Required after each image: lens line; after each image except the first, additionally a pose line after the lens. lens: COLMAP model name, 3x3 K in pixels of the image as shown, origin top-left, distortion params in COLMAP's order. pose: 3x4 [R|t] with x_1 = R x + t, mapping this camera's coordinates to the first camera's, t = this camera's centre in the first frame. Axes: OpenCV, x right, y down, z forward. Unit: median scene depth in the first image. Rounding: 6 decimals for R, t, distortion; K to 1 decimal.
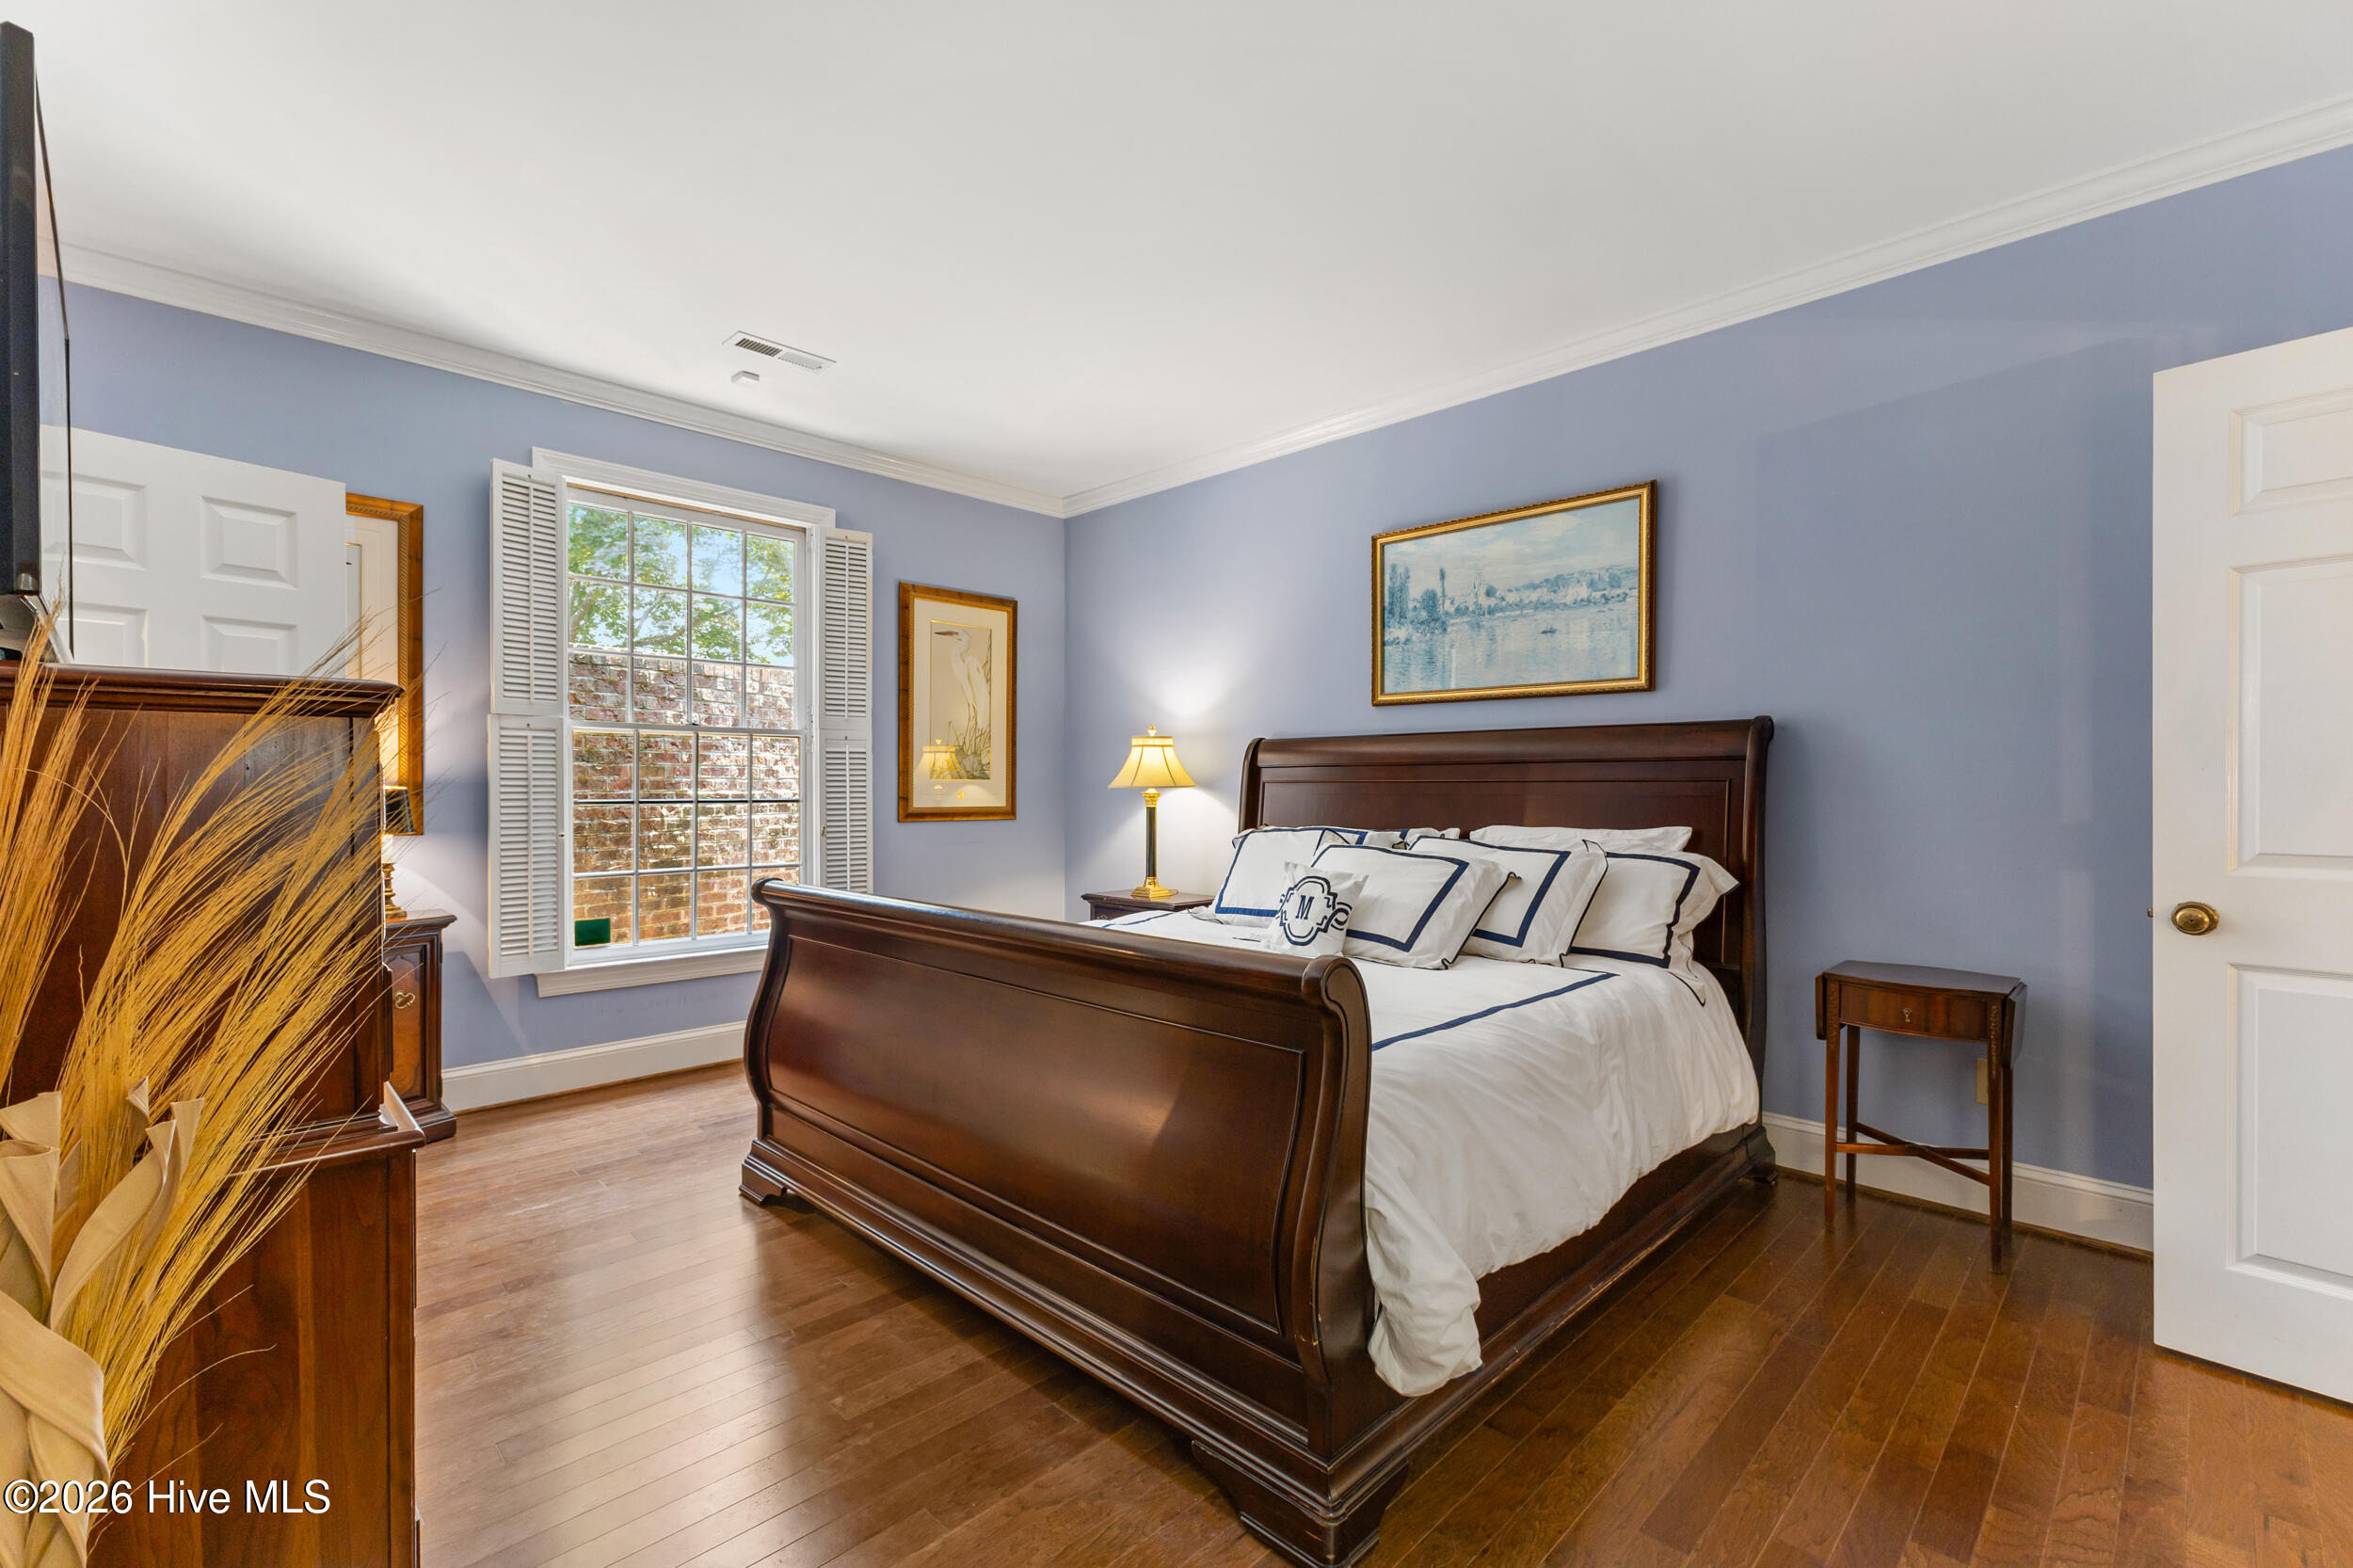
lens RADIAL K [[1018.5, 0, 1181.5], [0, 1018.5, 791.3], [0, 0, 1]] dist [0.010983, -0.000905]
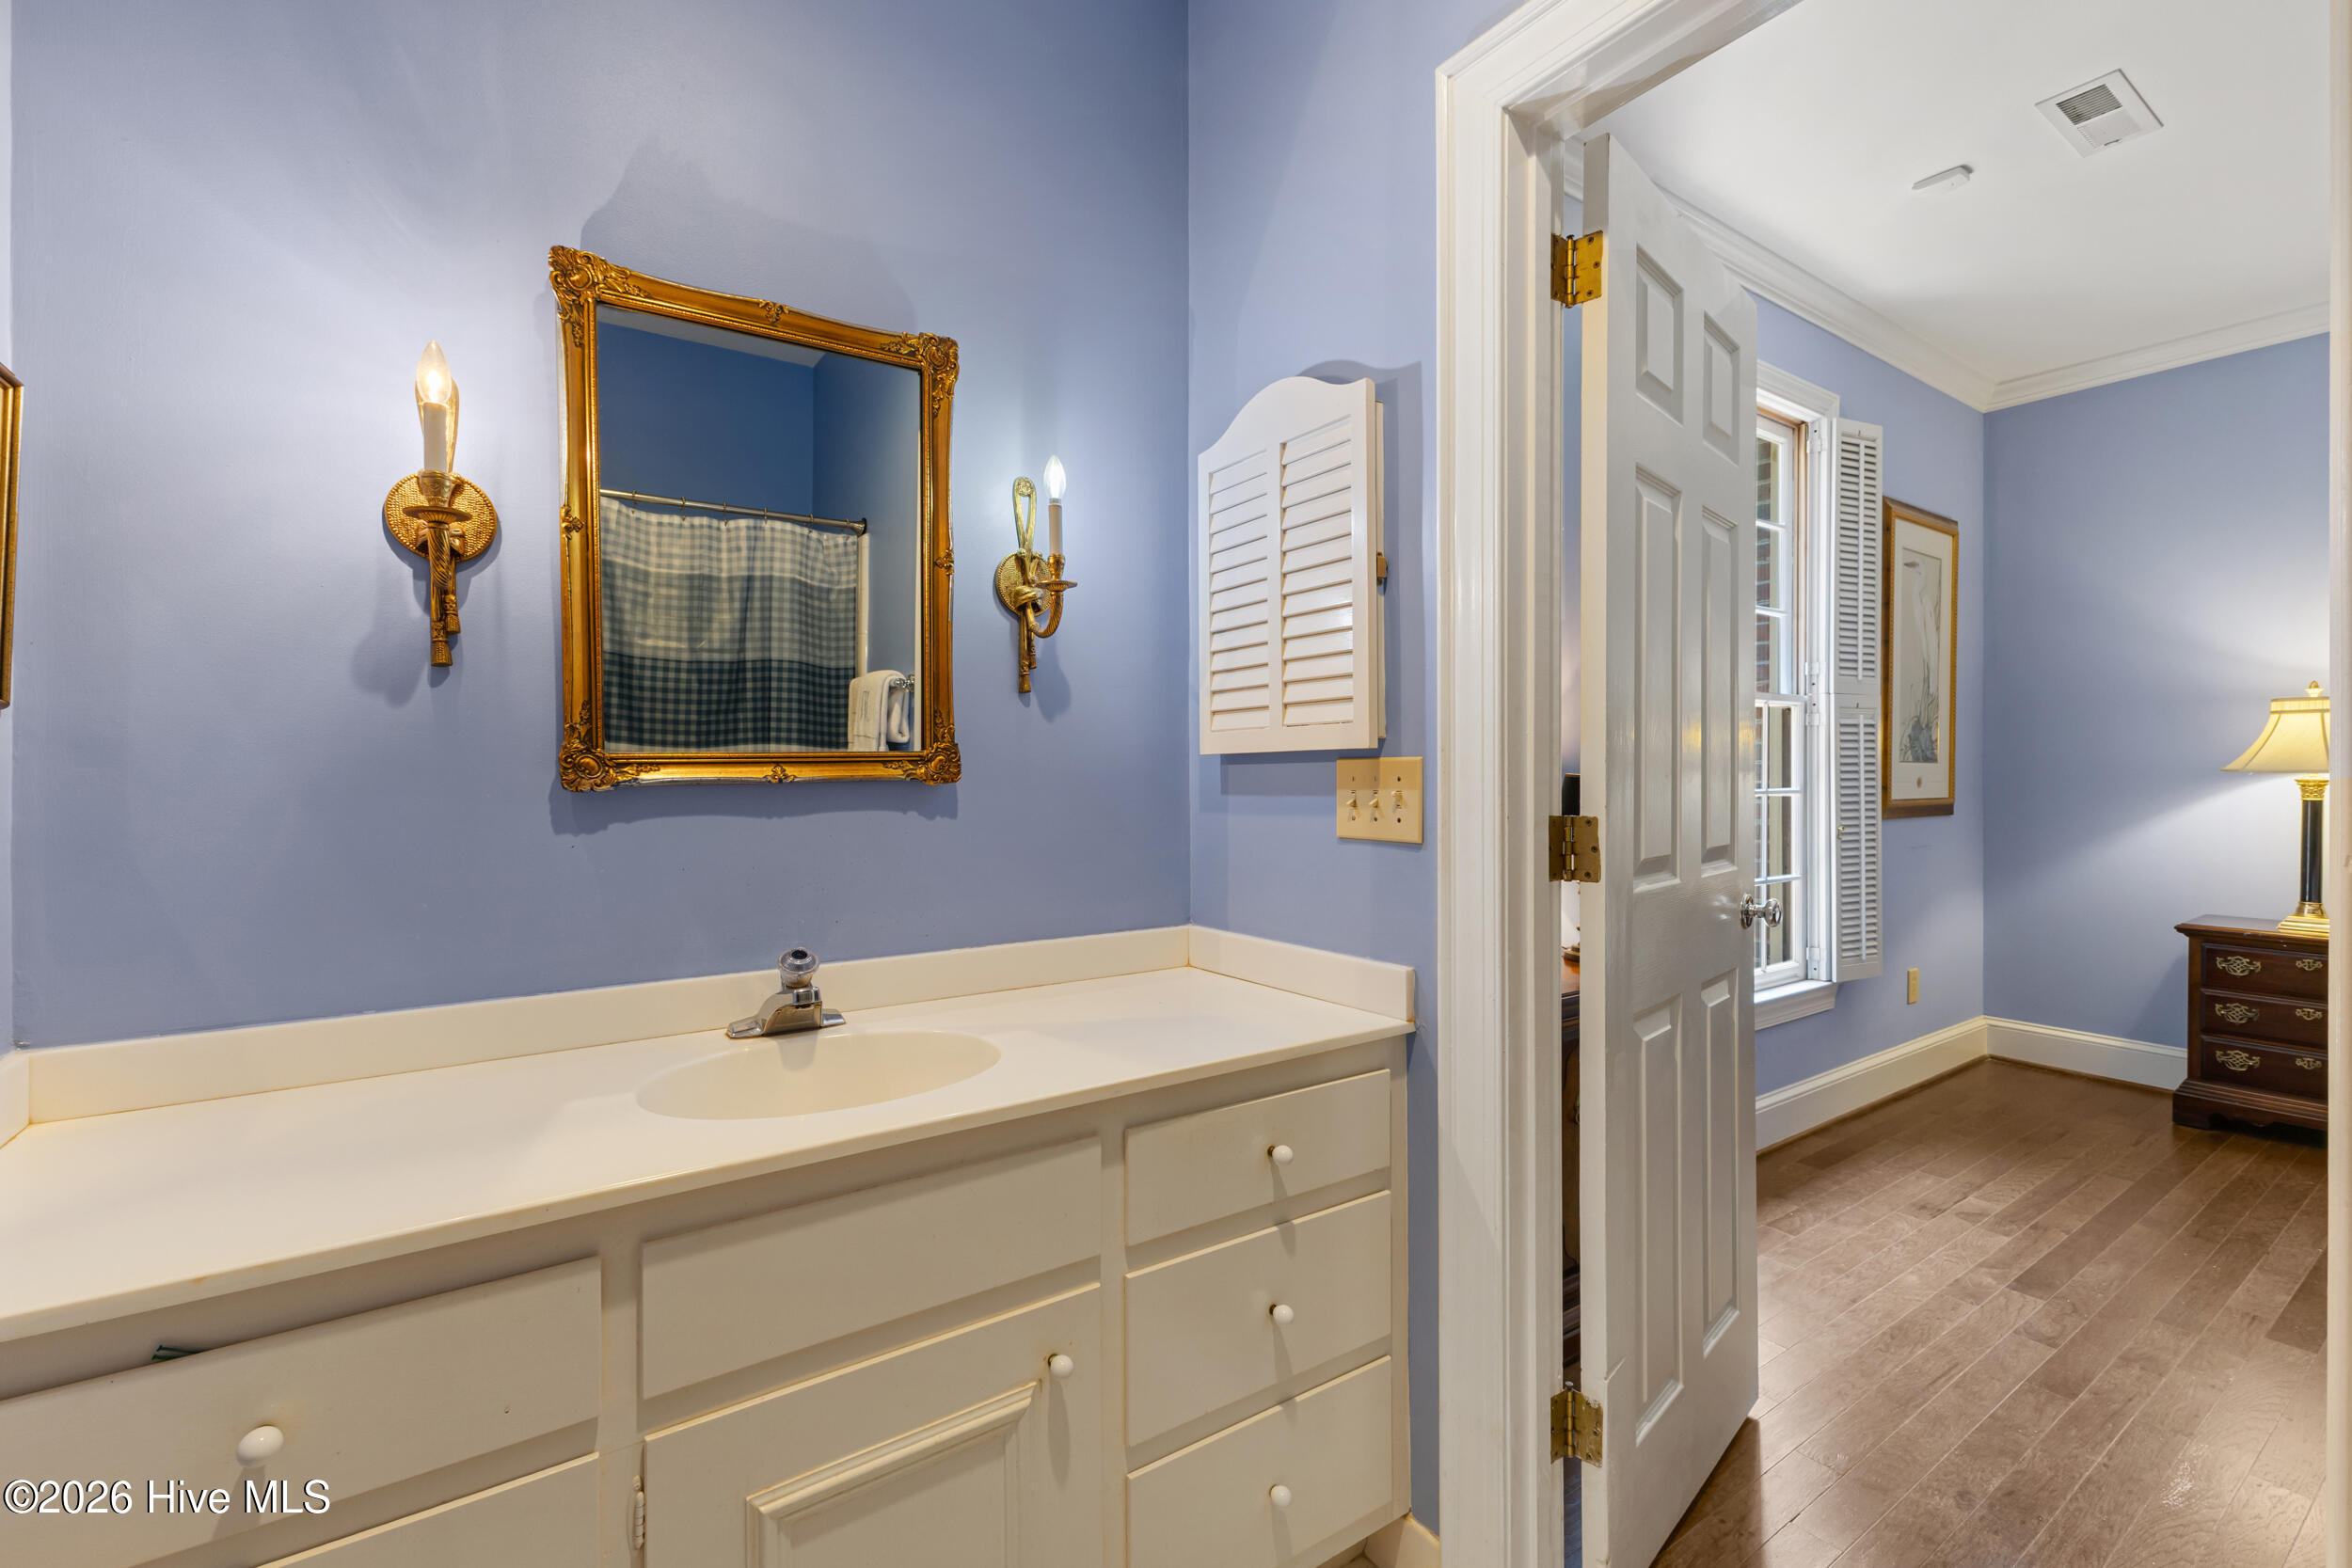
lens RADIAL K [[1018.0, 0, 1179.3], [0, 1018.0, 769.1], [0, 0, 1]] dist [0.010983, -0.000905]
pose [[0.983169, -0.005390, -0.182618, -0.751324], [0.003660, 0.999945, -0.009811, -0.001541], [0.182661, 0.008977, 0.983135, 0.212373]]
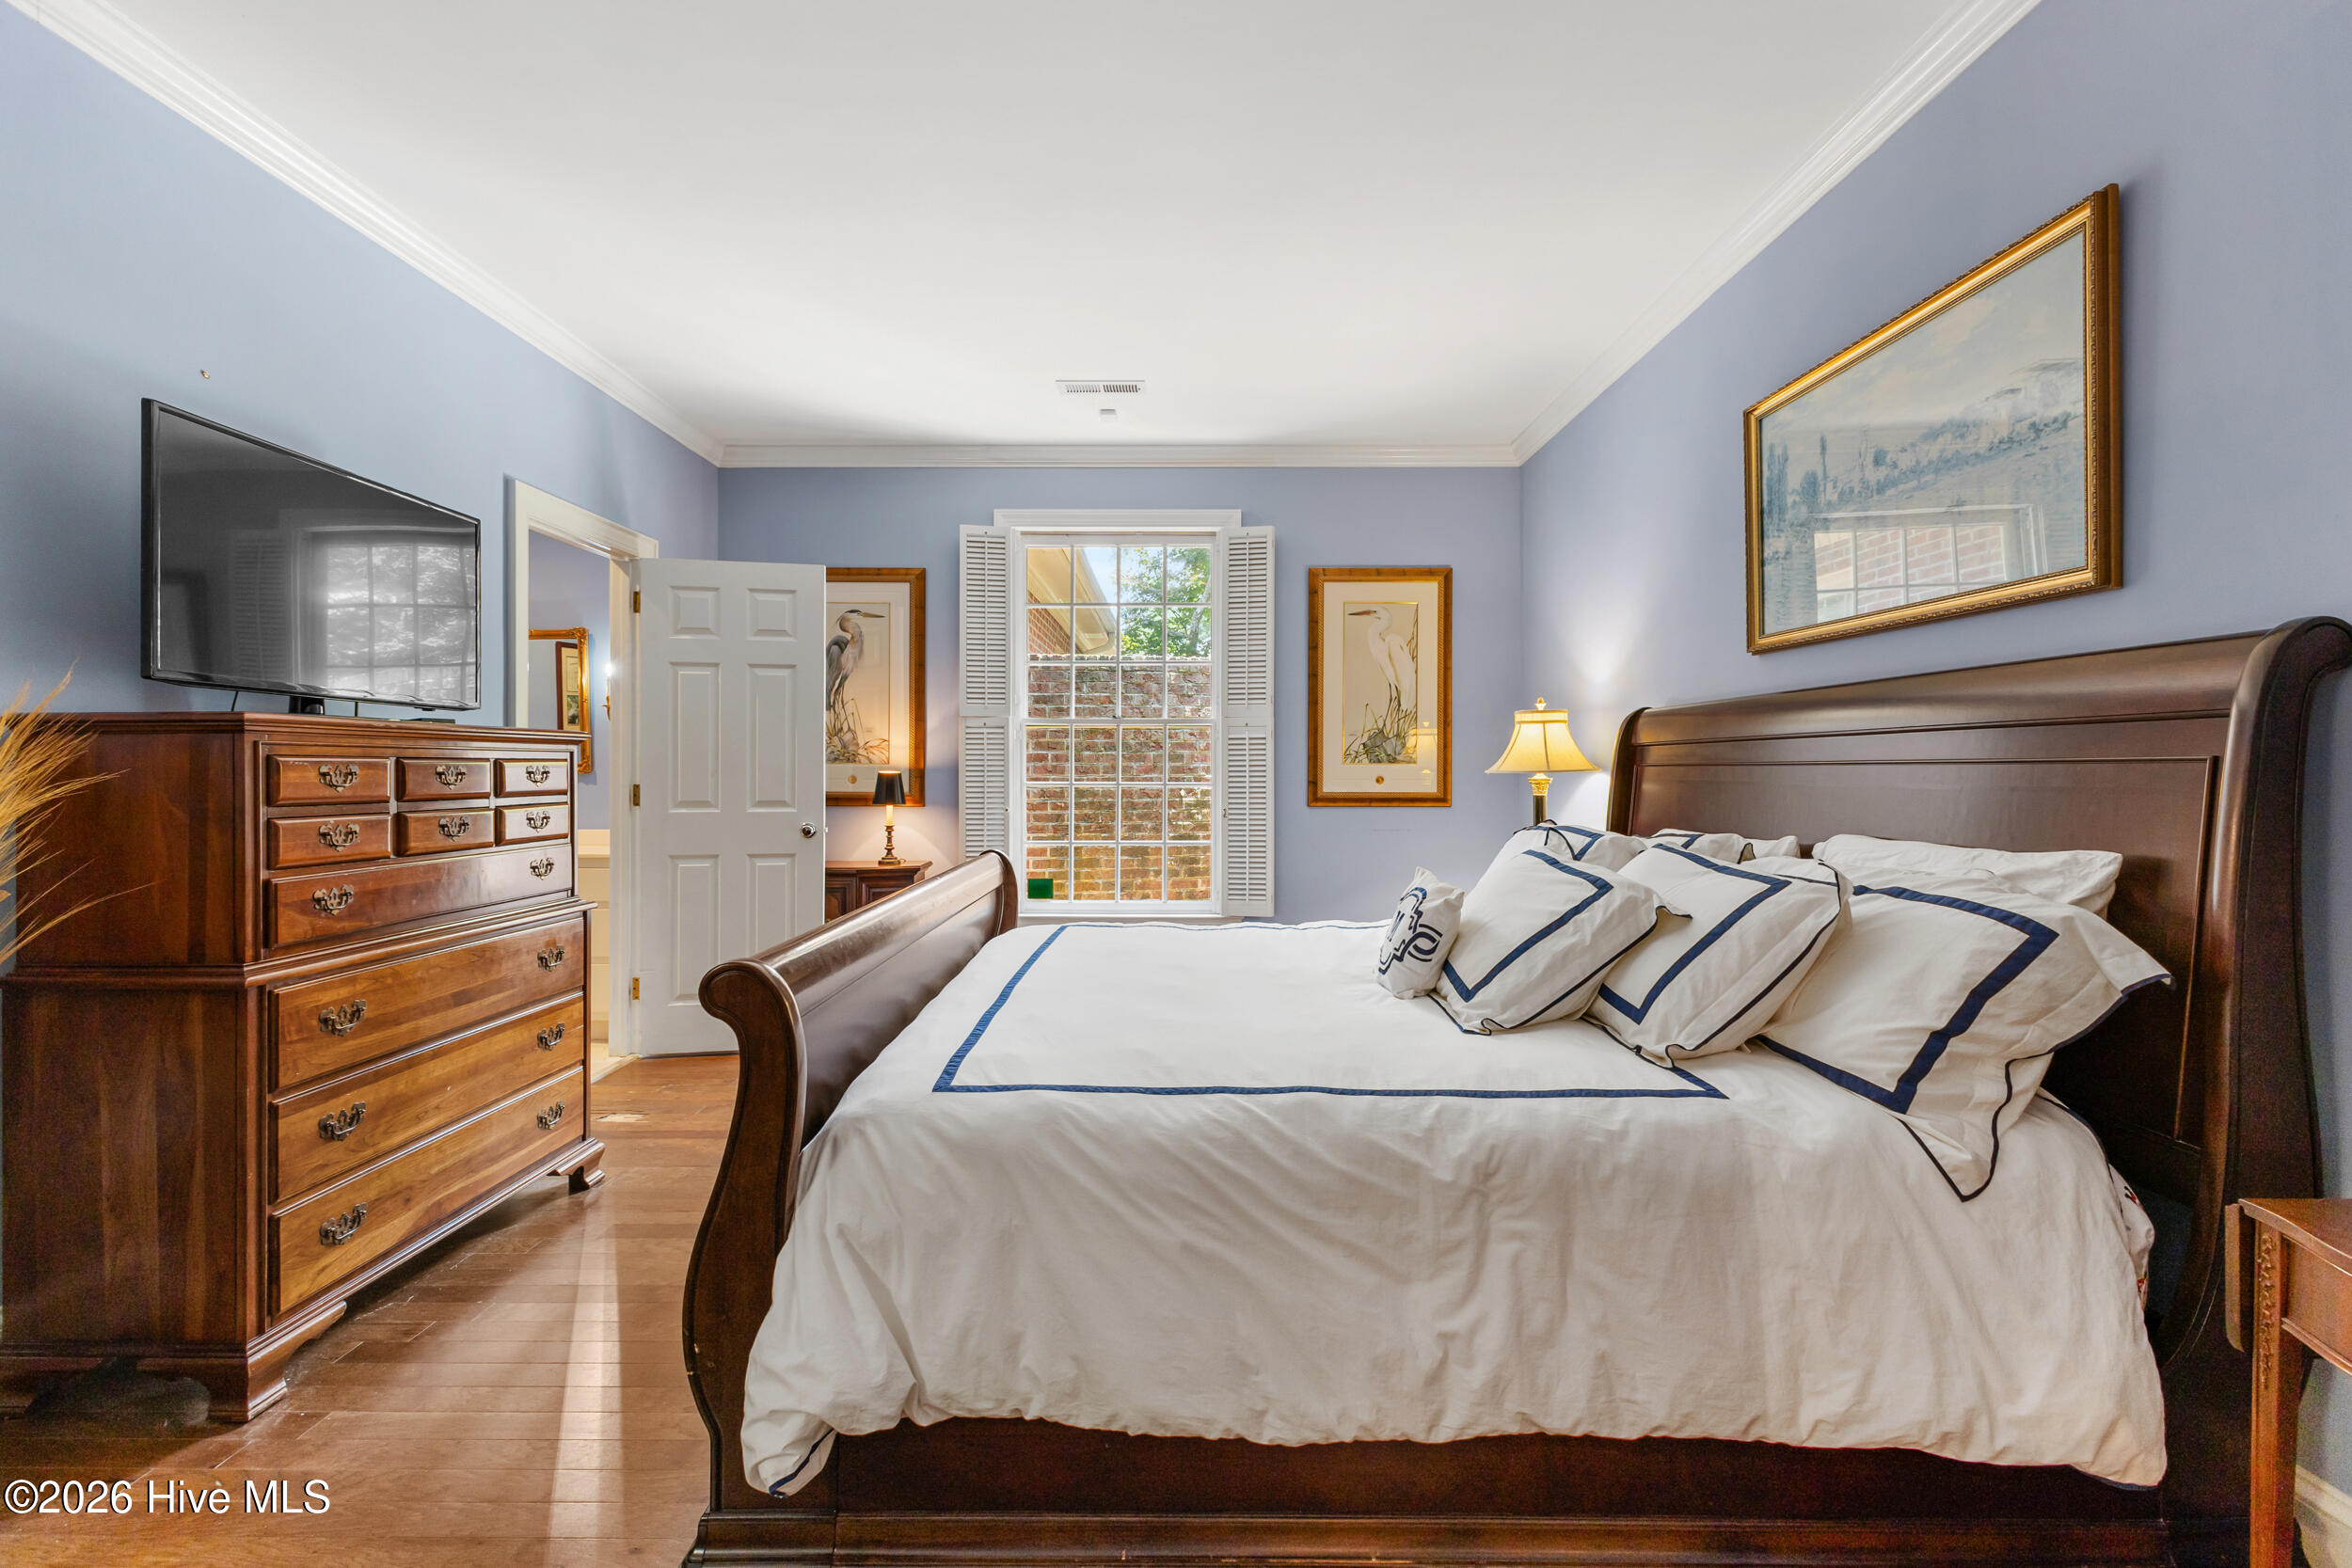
lens RADIAL K [[1018.0, 0, 1187.7], [0, 1018.0, 760.7], [0, 0, 1]] dist [0.010983, -0.000905]
pose [[0.702979, -0.006991, -0.711176, 0.414673], [-0.003354, 0.999908, -0.013145, -0.001658], [0.711203, 0.011626, 0.702891, 0.245851]]
